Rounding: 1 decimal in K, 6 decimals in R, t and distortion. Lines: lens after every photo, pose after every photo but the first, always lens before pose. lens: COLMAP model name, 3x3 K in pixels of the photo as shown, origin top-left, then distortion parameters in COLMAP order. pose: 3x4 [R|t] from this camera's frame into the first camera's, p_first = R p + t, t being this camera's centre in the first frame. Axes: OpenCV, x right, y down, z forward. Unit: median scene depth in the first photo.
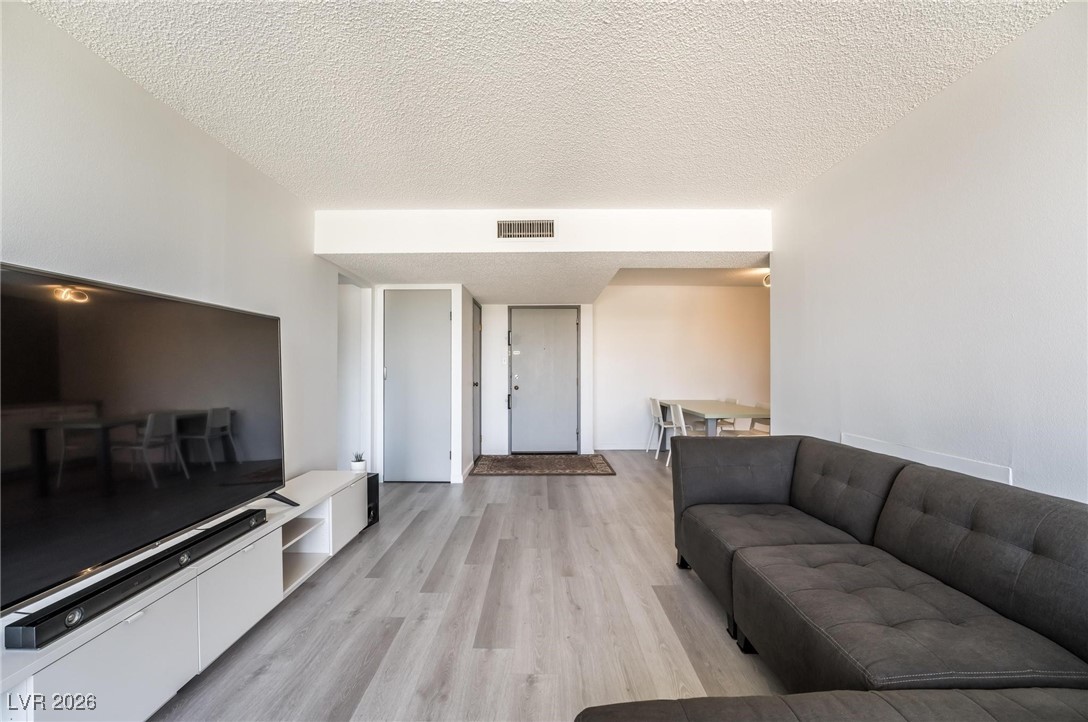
lens RADIAL K [[441.1, 0, 541.7], [0, 441.1, 369.5], [0, 0, 1]] dist [-0.024637, 0.000634]
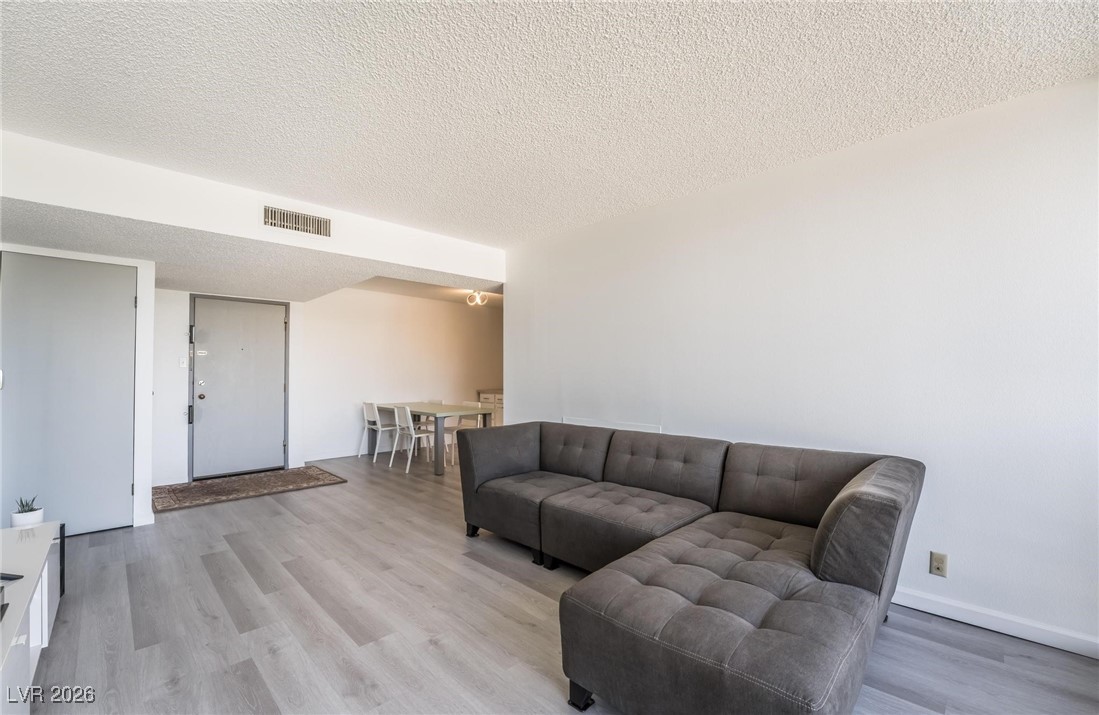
lens RADIAL K [[448.7, 0, 548.4], [0, 448.7, 367.5], [0, 0, 1]] dist [-0.023648, 0.000682]
pose [[0.708217, 0.010702, 0.705914, -0.343170], [0.000038, 0.999885, -0.015197, 0.000820], [-0.705995, 0.010790, 0.708134, -0.030560]]
